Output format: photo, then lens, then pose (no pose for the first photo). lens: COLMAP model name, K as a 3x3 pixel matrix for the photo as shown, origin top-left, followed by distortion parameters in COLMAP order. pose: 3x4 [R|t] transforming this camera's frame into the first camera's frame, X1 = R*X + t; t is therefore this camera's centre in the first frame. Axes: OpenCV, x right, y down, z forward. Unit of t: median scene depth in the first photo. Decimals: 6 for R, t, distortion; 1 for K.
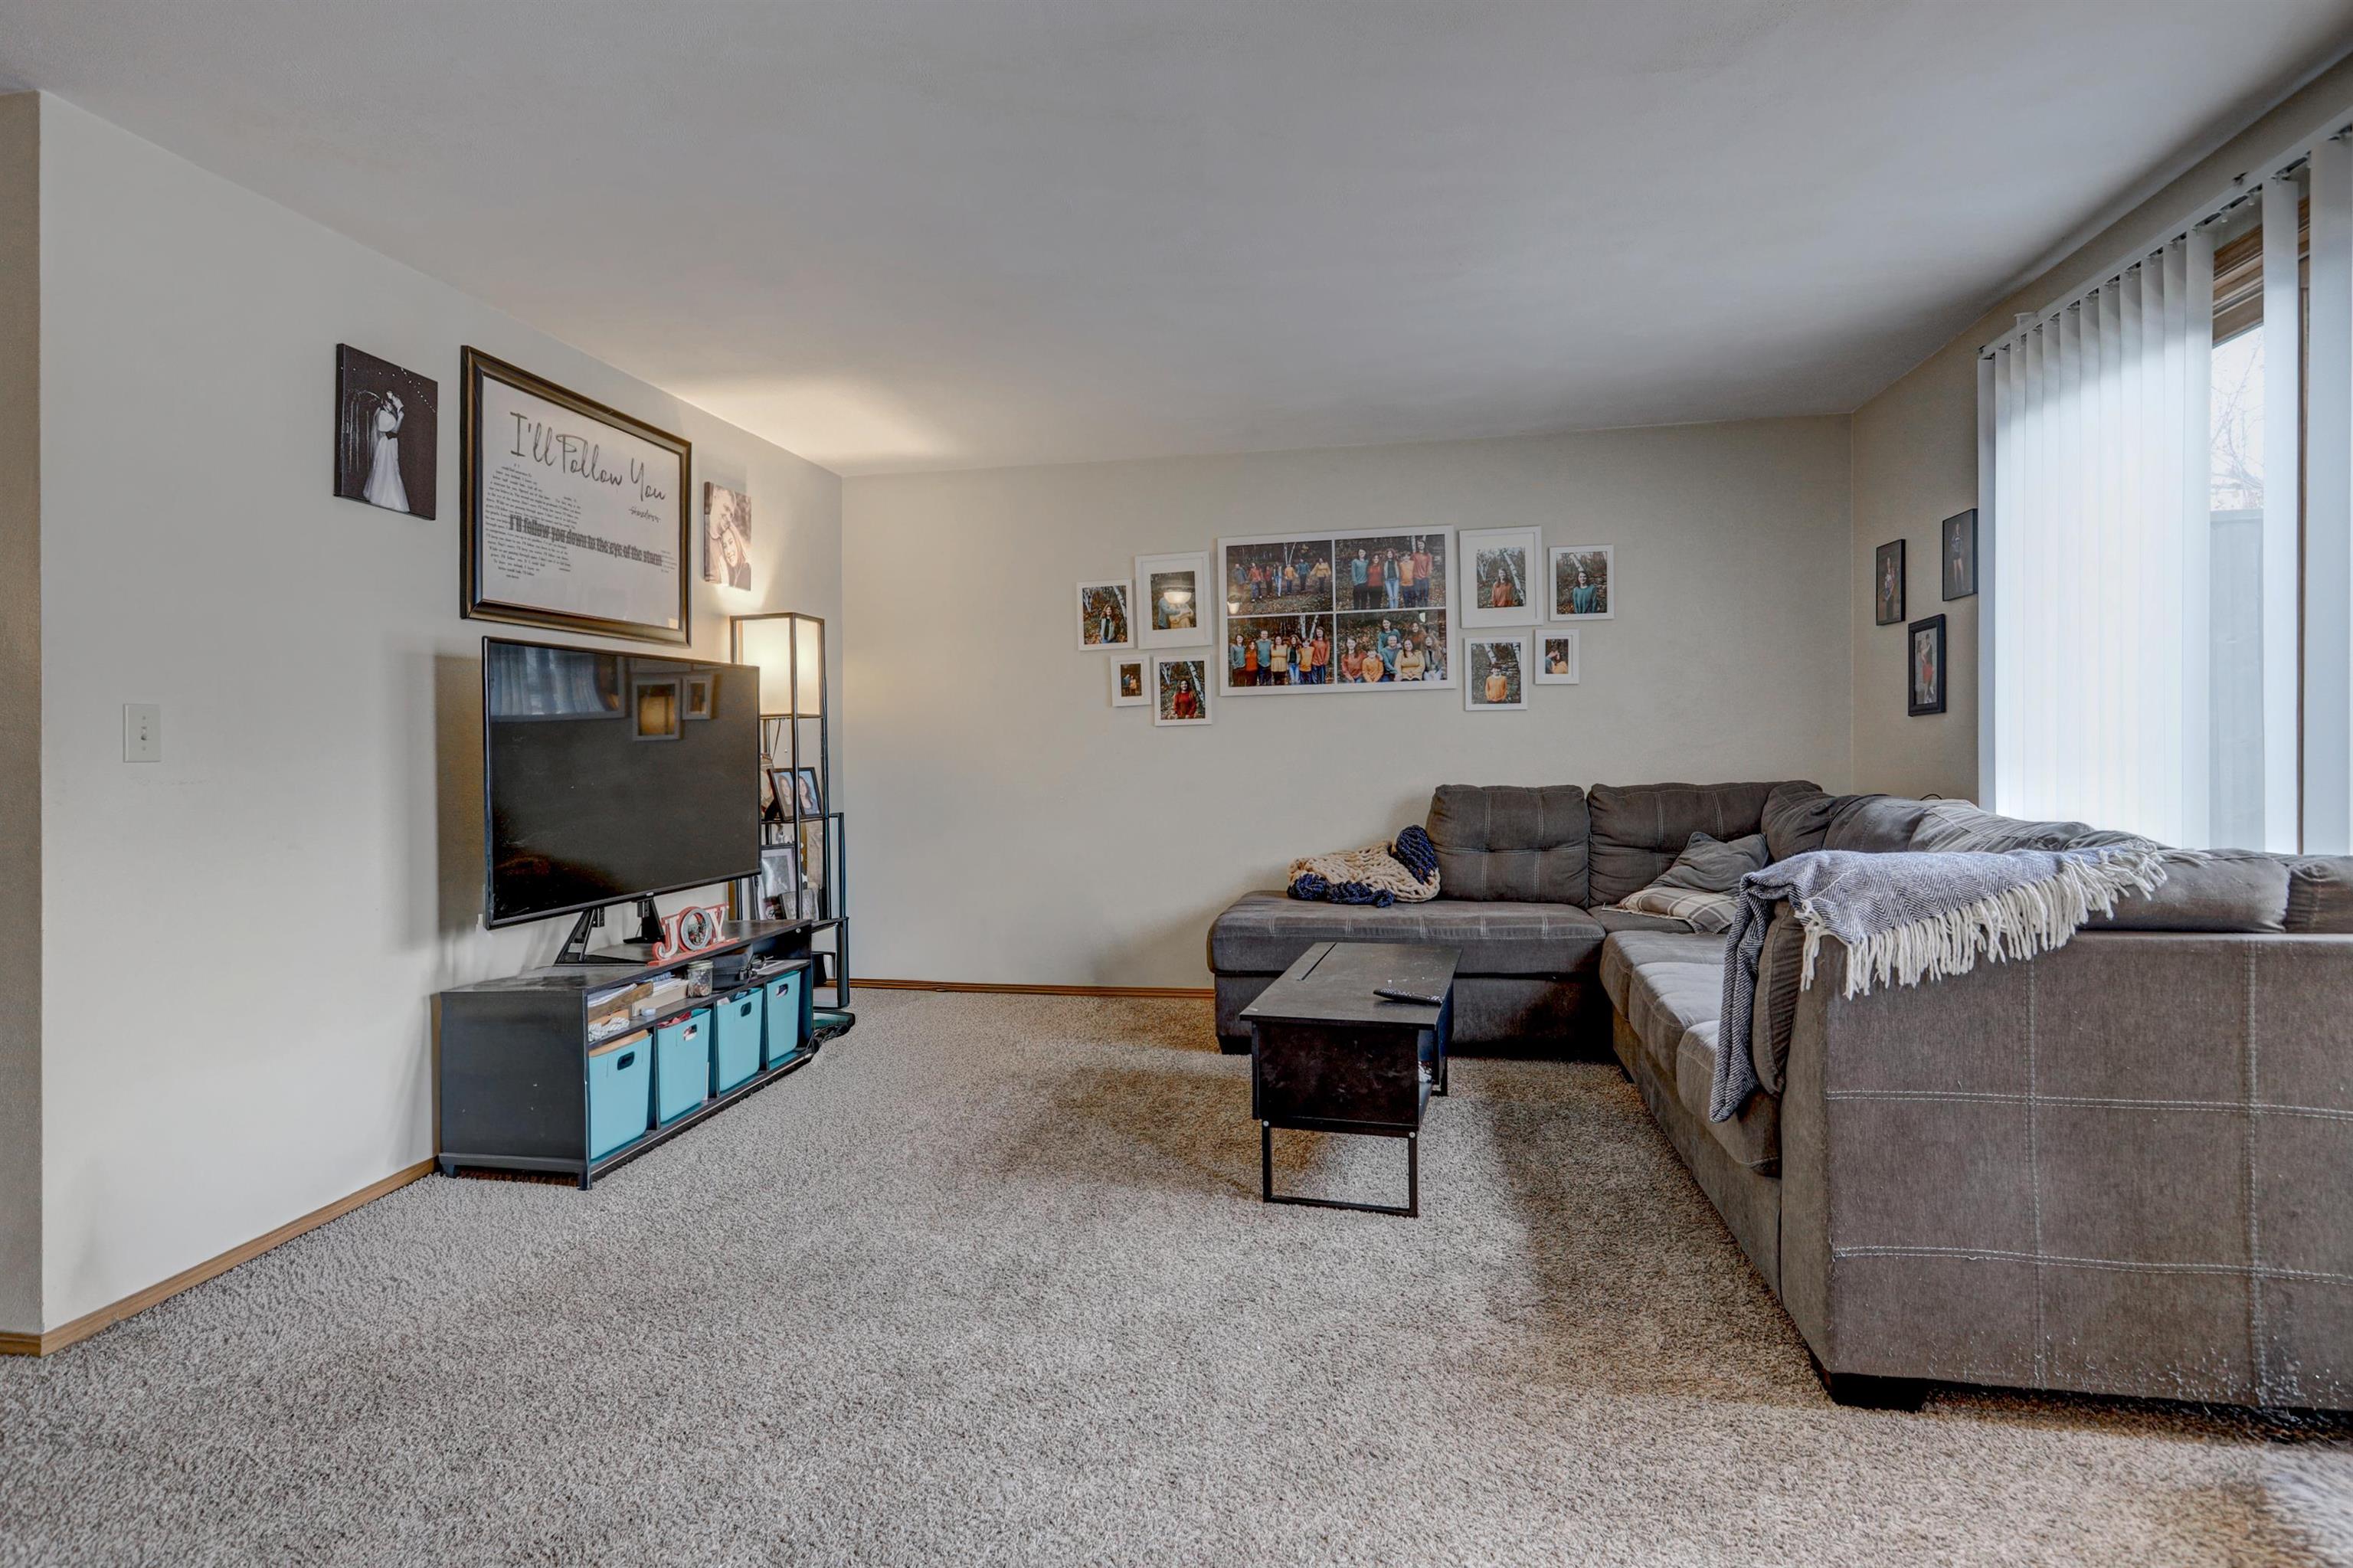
lens RADIAL K [[1170.8, 0, 1177.7], [0, 1170.8, 759.5], [0, 0, 1]] dist [-0.003320, 0.000251]
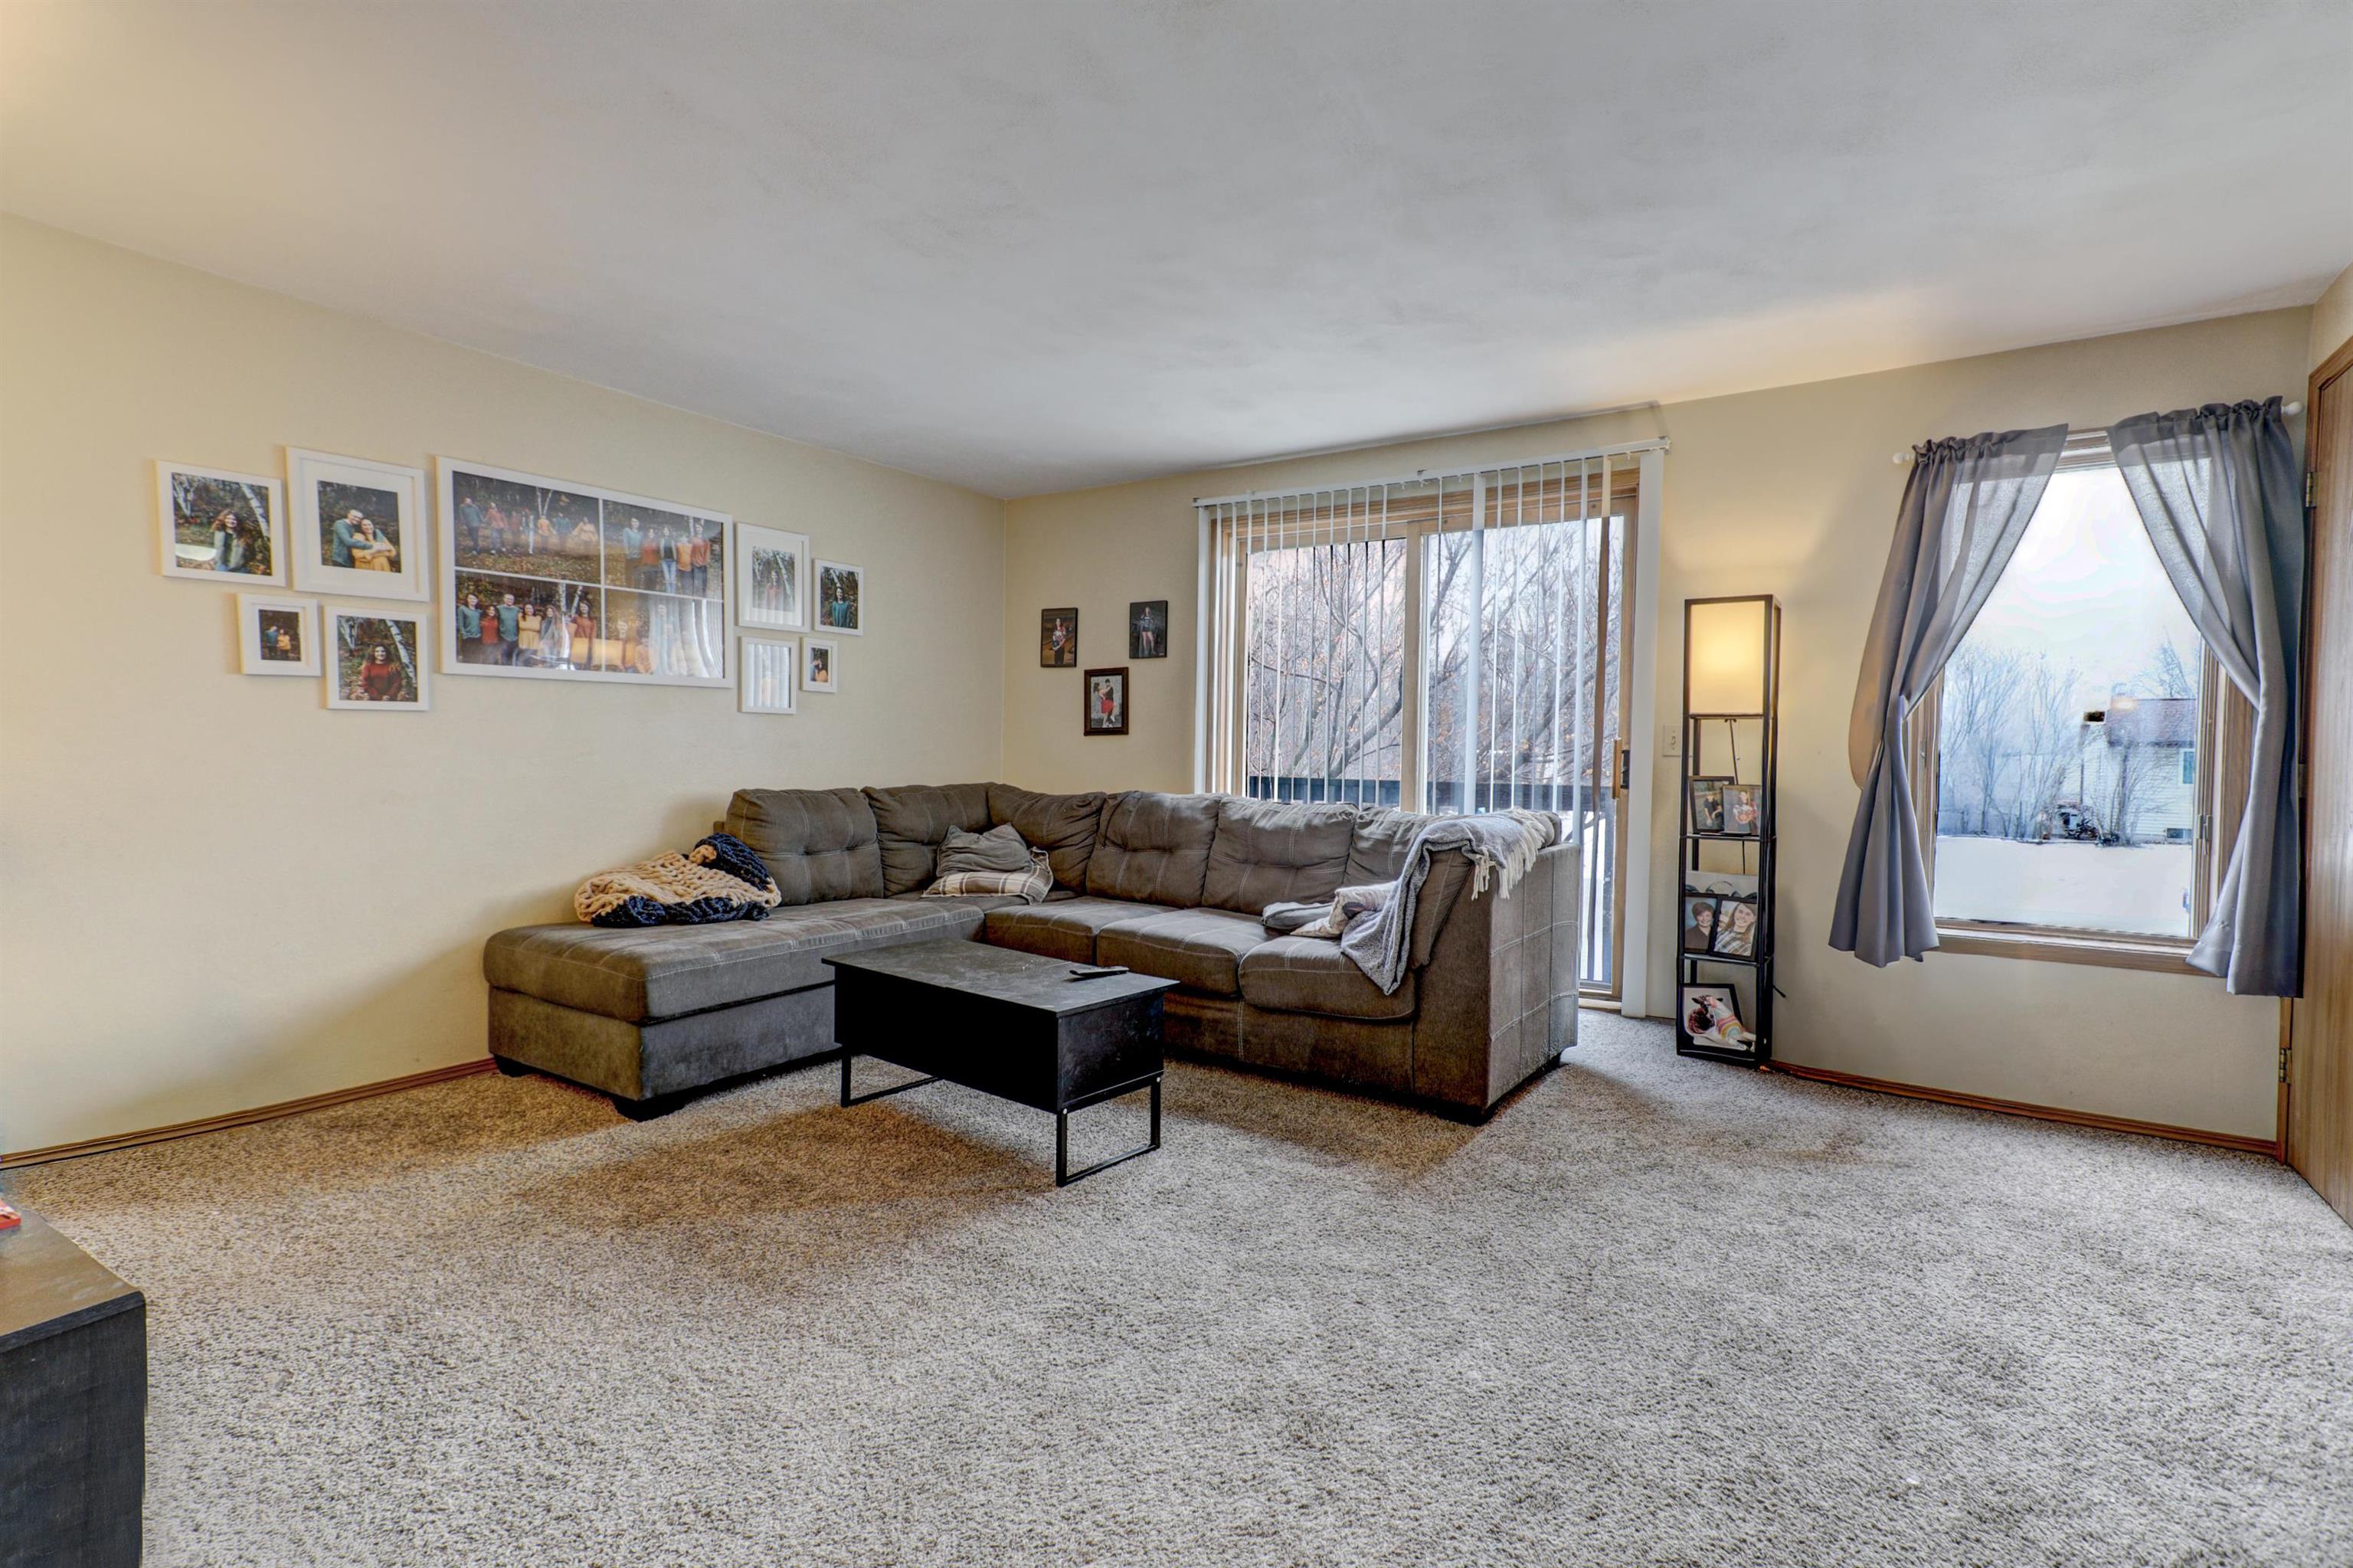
lens RADIAL K [[1120.5, 0, 1180.3], [0, 1120.5, 806.3], [0, 0, 1]] dist [0.017065, 0.001029]
pose [[0.372133, -0.025184, 0.927838, -0.468337], [-0.005529, 0.999554, 0.029348, 0.006342], [-0.928163, -0.016052, 0.371828, 0.314346]]
